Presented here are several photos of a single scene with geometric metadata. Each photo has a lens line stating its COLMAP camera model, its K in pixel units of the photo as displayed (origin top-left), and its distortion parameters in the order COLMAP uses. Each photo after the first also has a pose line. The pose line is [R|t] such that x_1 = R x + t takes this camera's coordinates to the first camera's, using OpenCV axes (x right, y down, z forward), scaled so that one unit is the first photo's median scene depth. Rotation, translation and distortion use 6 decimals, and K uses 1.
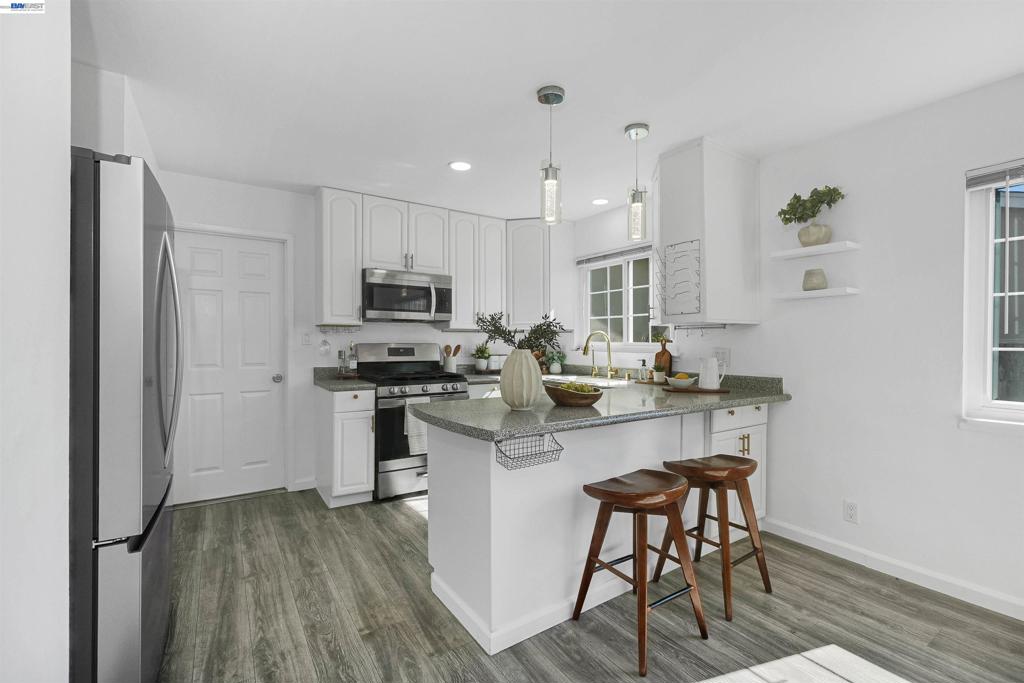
lens RADIAL K [[443.6, 0, 513.6], [0, 443.6, 343.3], [0, 0, 1]] dist [0.002437, 0.000677]
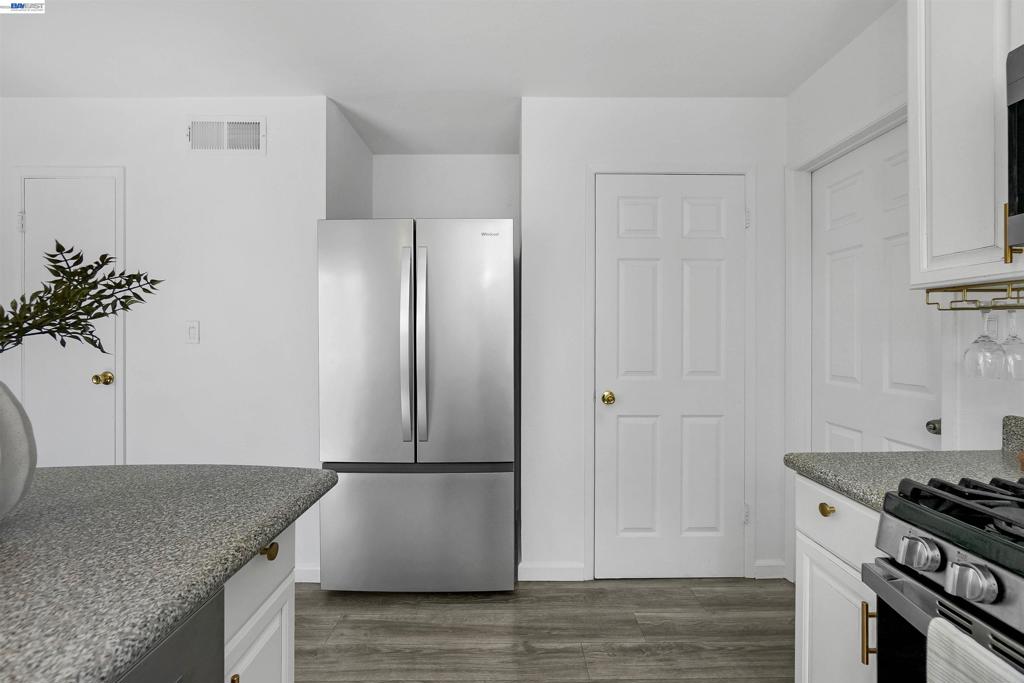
lens RADIAL K [[447.0, 0, 513.6], [0, 447.0, 335.2], [0, 0, 1]] dist [-0.007362, 0.002787]
pose [[-0.548851, -0.002444, -0.835917, 0.058942], [-0.002272, 0.999996, -0.001433, -0.008026], [0.835917, 0.001113, -0.548854, 1.462200]]
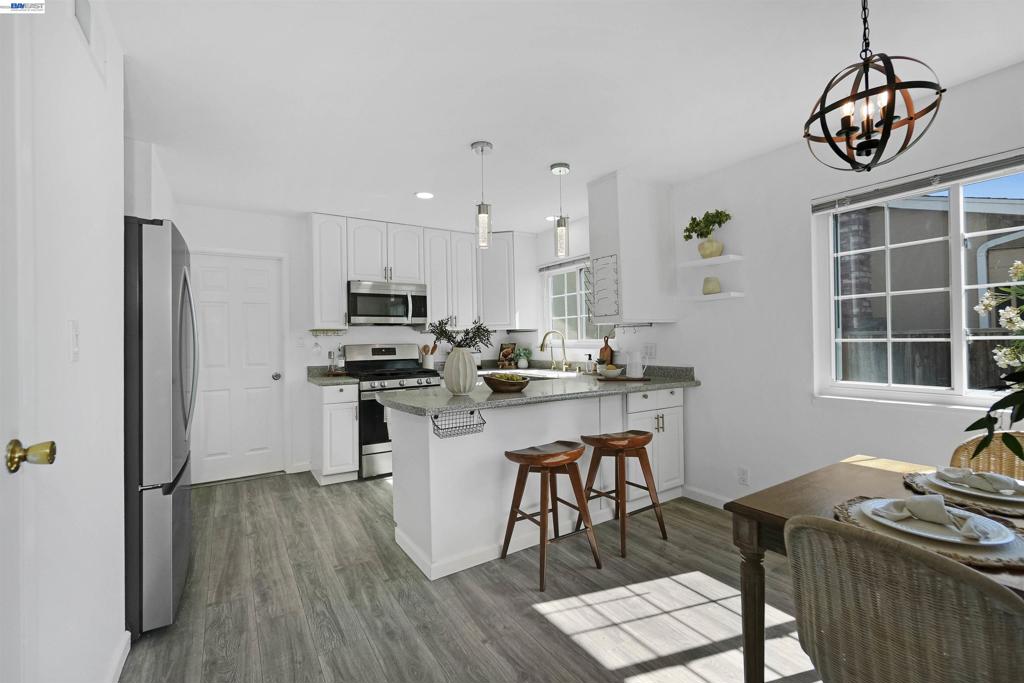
lens RADIAL K [[443.6, 0, 514.0], [0, 443.6, 334.0], [0, 0, 1]] dist [0.002437, 0.000677]
pose [[0.999726, -0.019119, -0.013525, 0.175832], [0.018895, 0.999685, -0.016532, -0.001117], [0.013837, 0.016272, 0.999772, -0.253762]]
